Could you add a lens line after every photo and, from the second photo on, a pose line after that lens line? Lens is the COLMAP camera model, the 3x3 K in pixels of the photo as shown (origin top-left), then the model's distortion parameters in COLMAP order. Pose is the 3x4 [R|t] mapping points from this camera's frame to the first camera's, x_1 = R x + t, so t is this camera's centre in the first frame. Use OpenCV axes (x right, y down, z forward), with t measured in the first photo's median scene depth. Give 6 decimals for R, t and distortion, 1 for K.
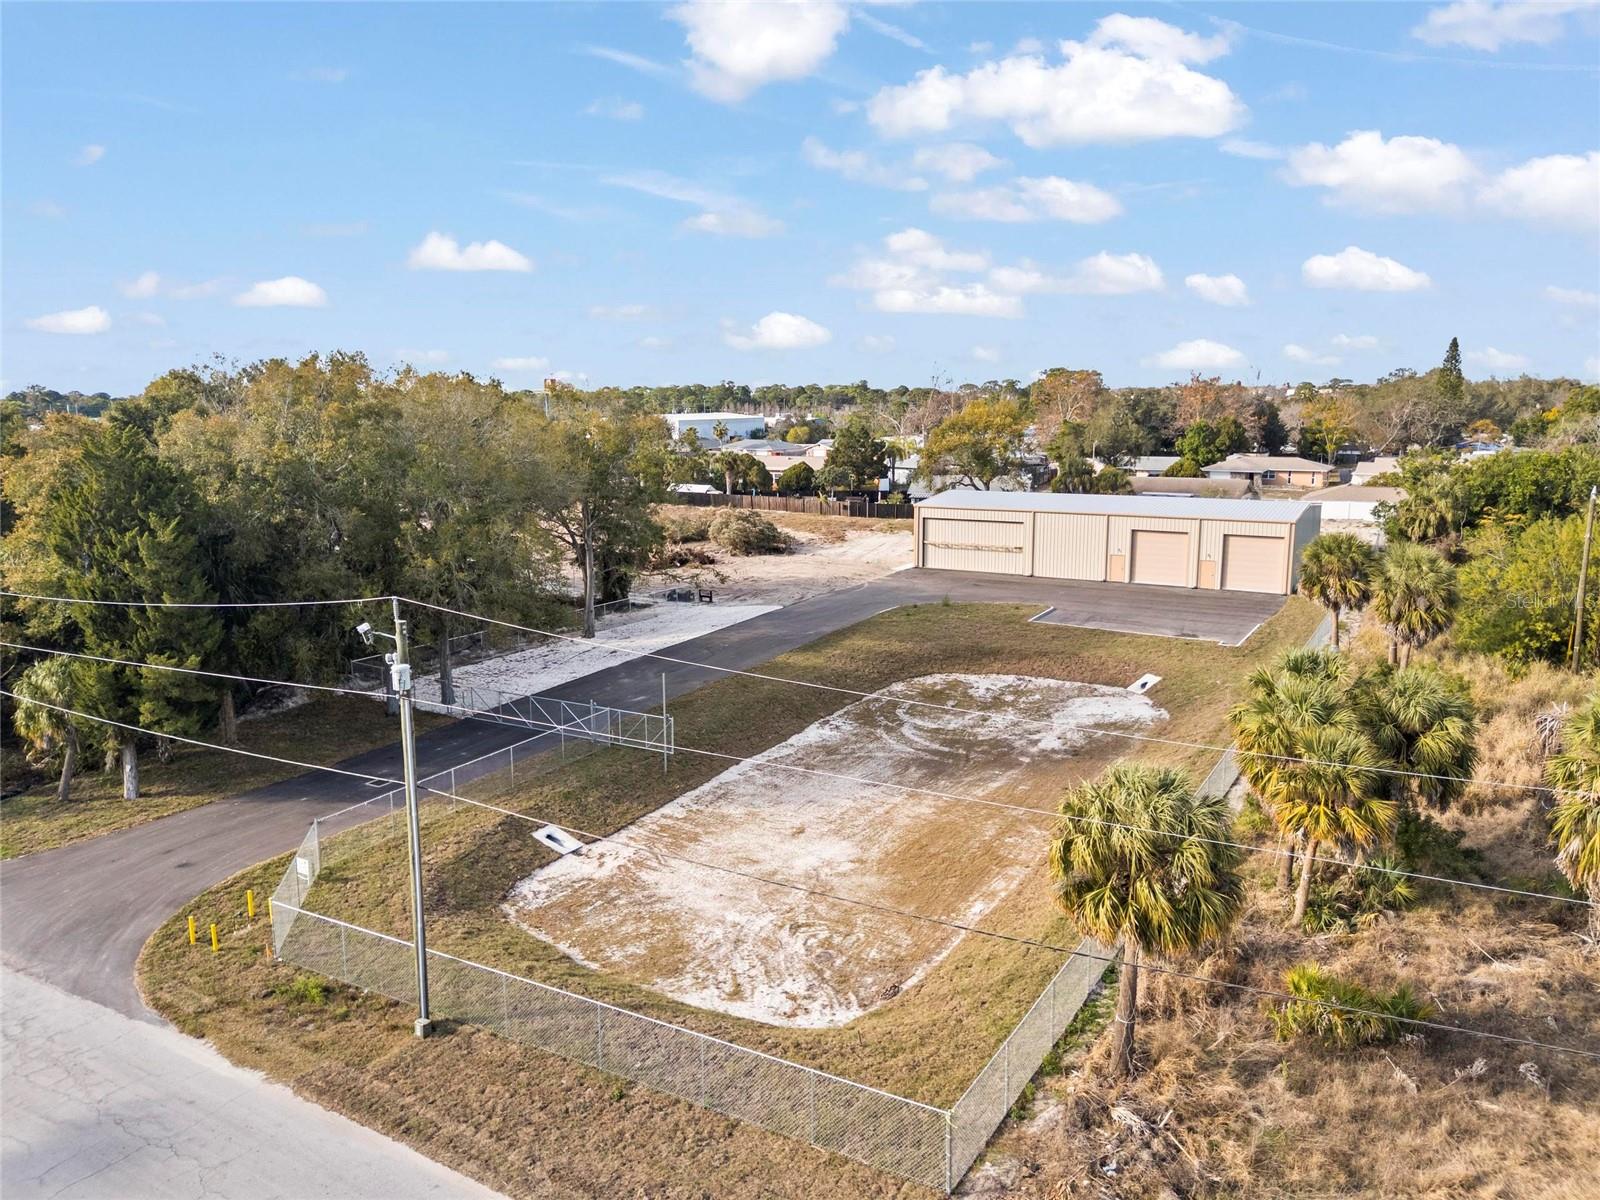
lens RADIAL K [[1169.5, 0, 794.0], [0, 1169.5, 610.2], [0, 0, 1]] dist [0.062091, -0.055256]
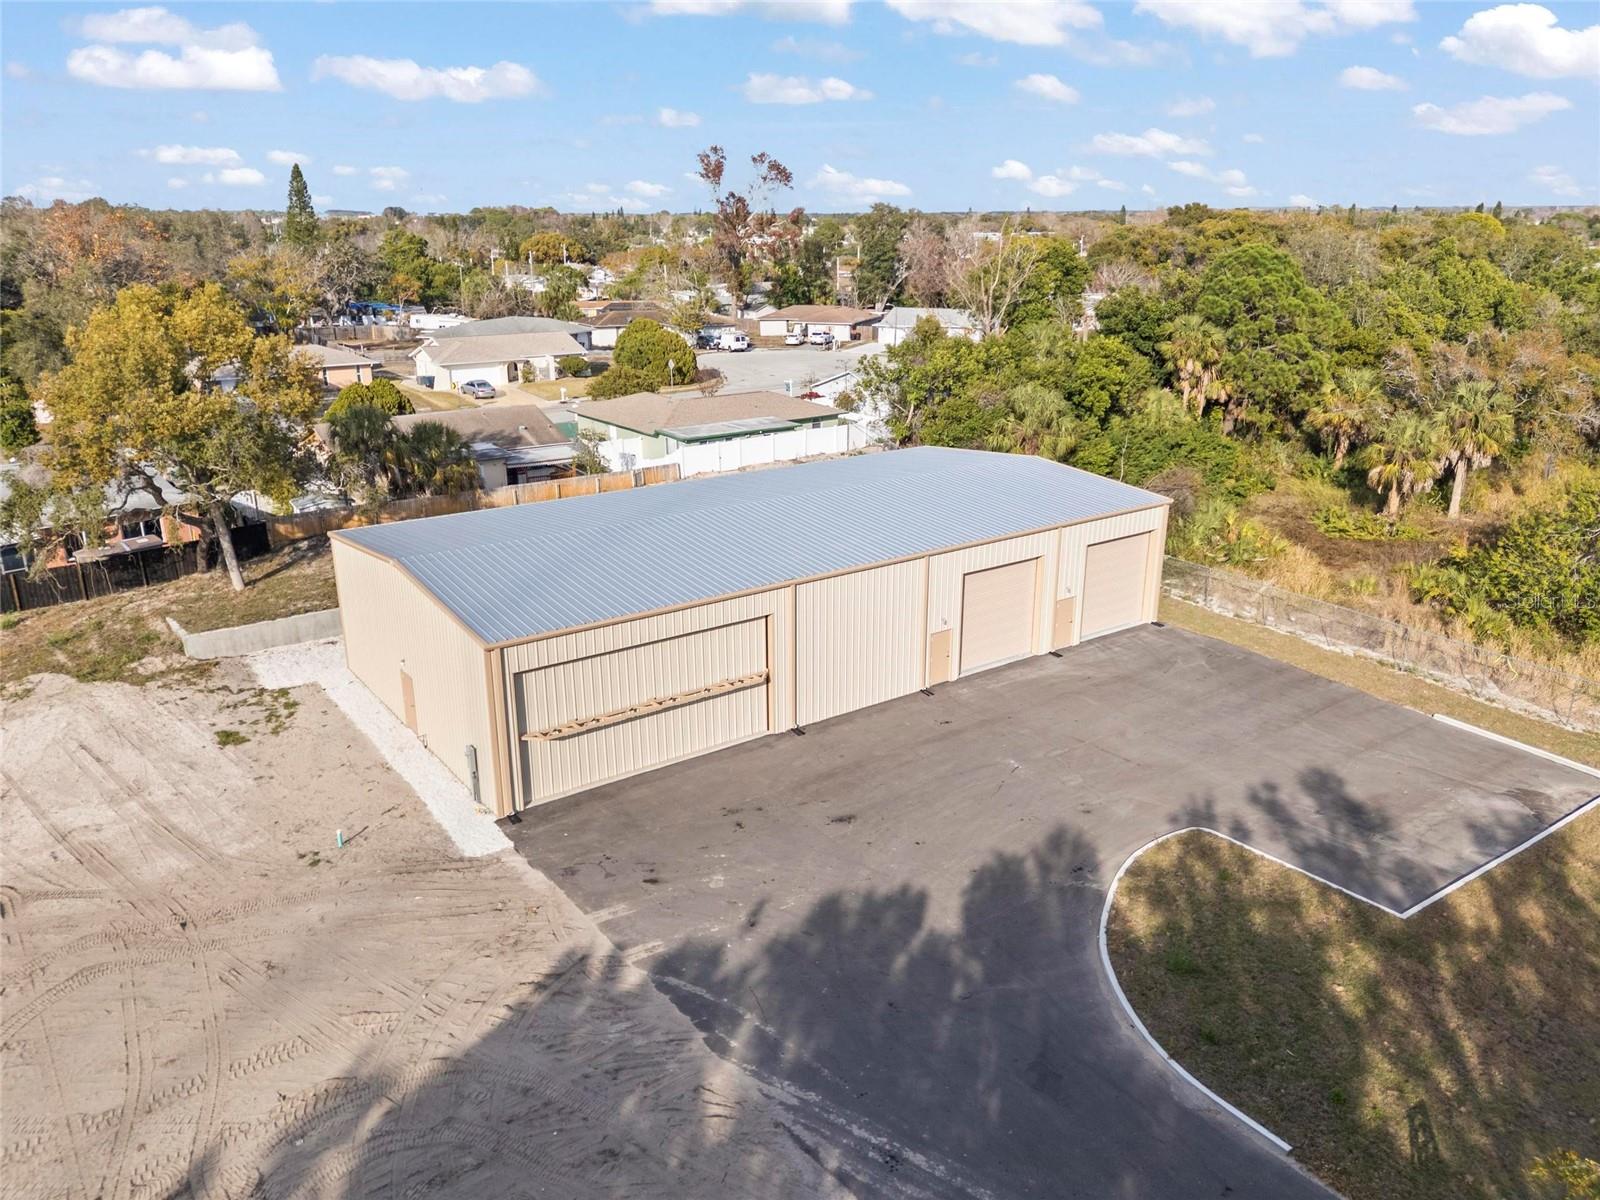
lens RADIAL K [[1169.5, 0, 811.6], [0, 1169.5, 590.6], [0, 0, 1]] dist [0.062091, -0.055256]
pose [[0.397793, -0.270153, 0.876800, -0.118858], [0.165134, 0.961141, 0.221221, -0.134063], [-0.902492, 0.056790, 0.426947, 0.644126]]
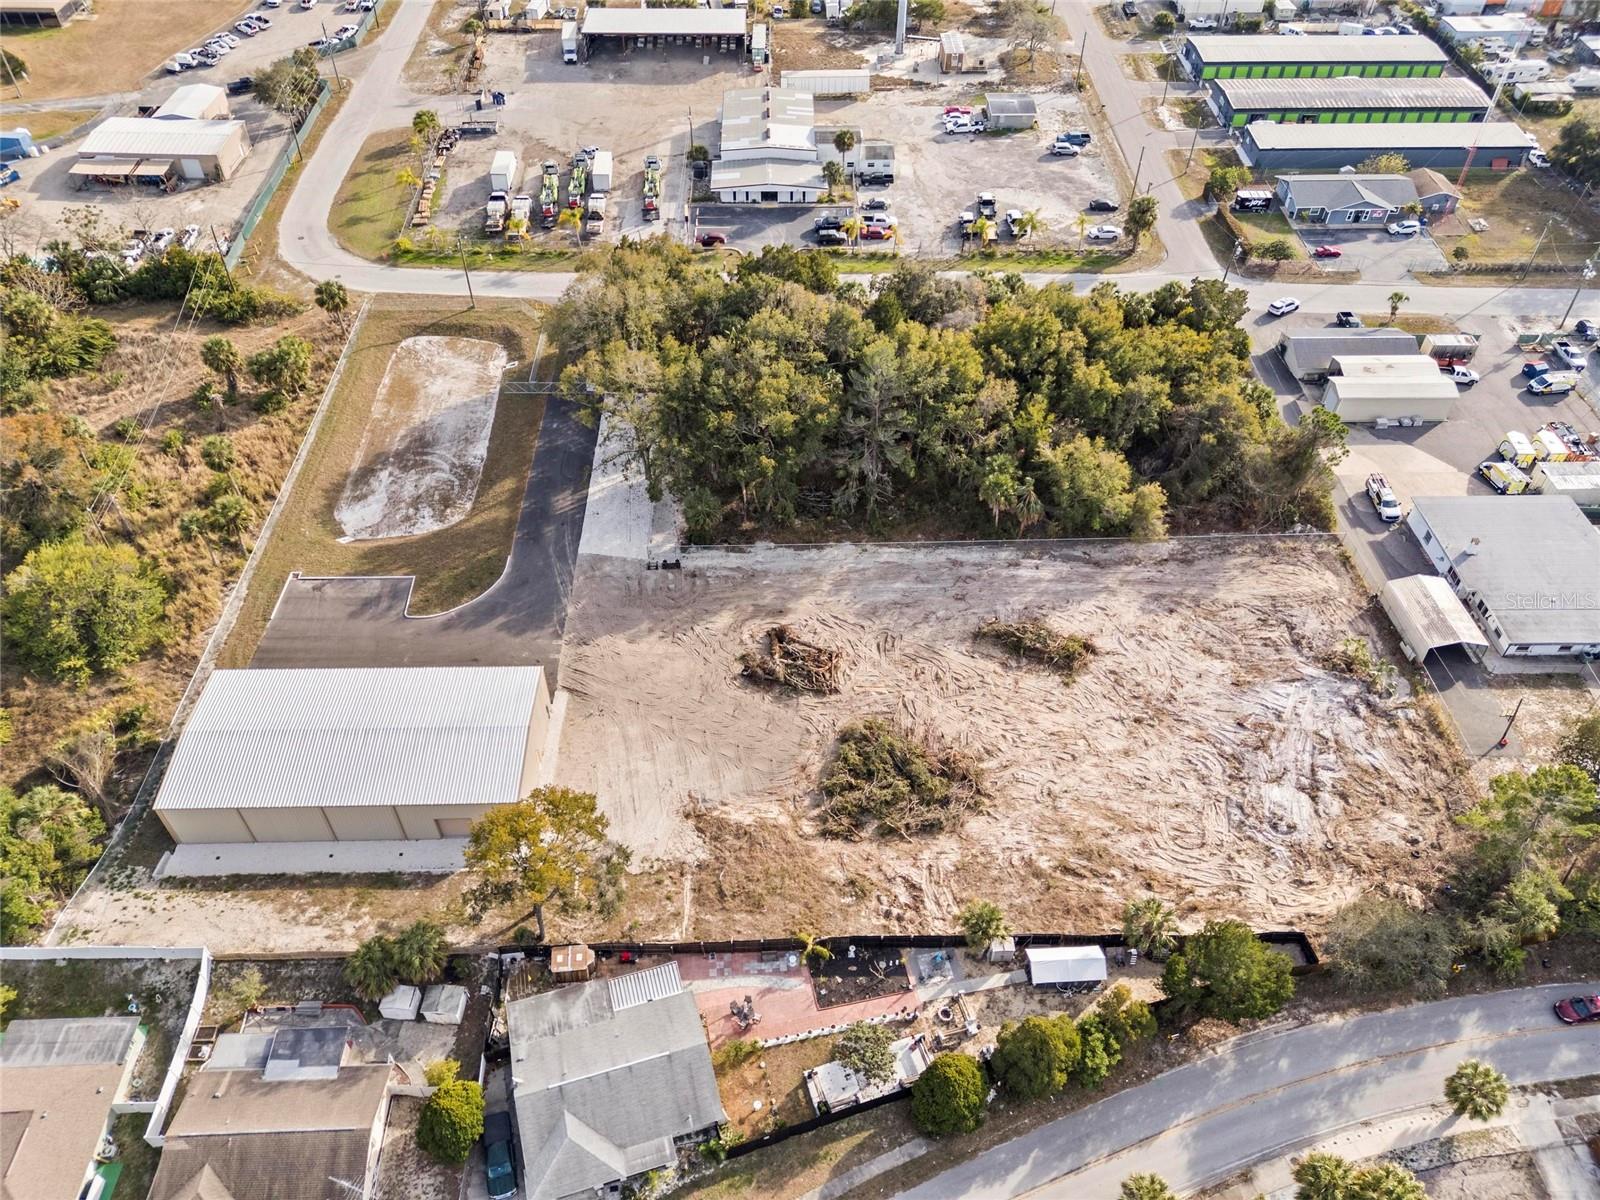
lens RADIAL K [[1169.5, 0, 804.5], [0, 1169.5, 603.6], [0, 0, 1]] dist [0.062091, -0.055256]
pose [[-0.847532, 0.380803, -0.369701, 0.230707], [-0.100295, 0.569108, 0.816123, -0.865702], [0.521182, 0.728769, -0.444145, 1.303667]]
